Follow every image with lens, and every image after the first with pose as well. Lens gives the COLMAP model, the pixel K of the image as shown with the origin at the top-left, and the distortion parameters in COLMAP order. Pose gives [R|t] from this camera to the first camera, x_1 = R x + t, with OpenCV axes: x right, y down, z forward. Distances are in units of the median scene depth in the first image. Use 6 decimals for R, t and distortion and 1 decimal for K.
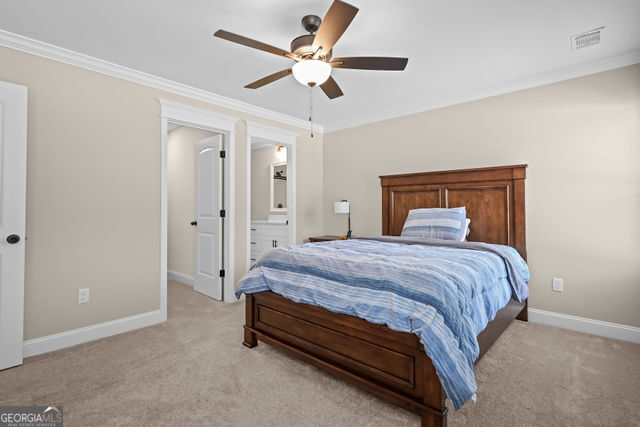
lens RADIAL K [[306.6, 0, 319.9], [0, 306.6, 202.4], [0, 0, 1]] dist [0.001512, 0.000239]
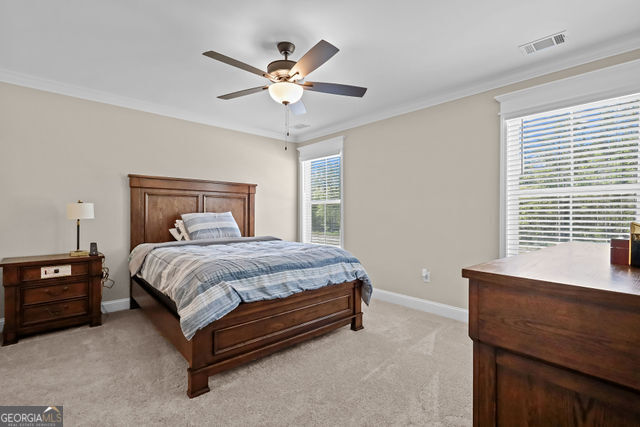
lens RADIAL K [[295.7, 0, 318.6], [0, 295.7, 212.6], [0, 0, 1]] dist [0.000418, -0.000112]
pose [[0.096327, 0.004279, 0.995340, -0.714839], [-0.022438, 0.999746, -0.002127, 0.012431], [-0.995097, -0.022128, 0.096399, 0.497322]]
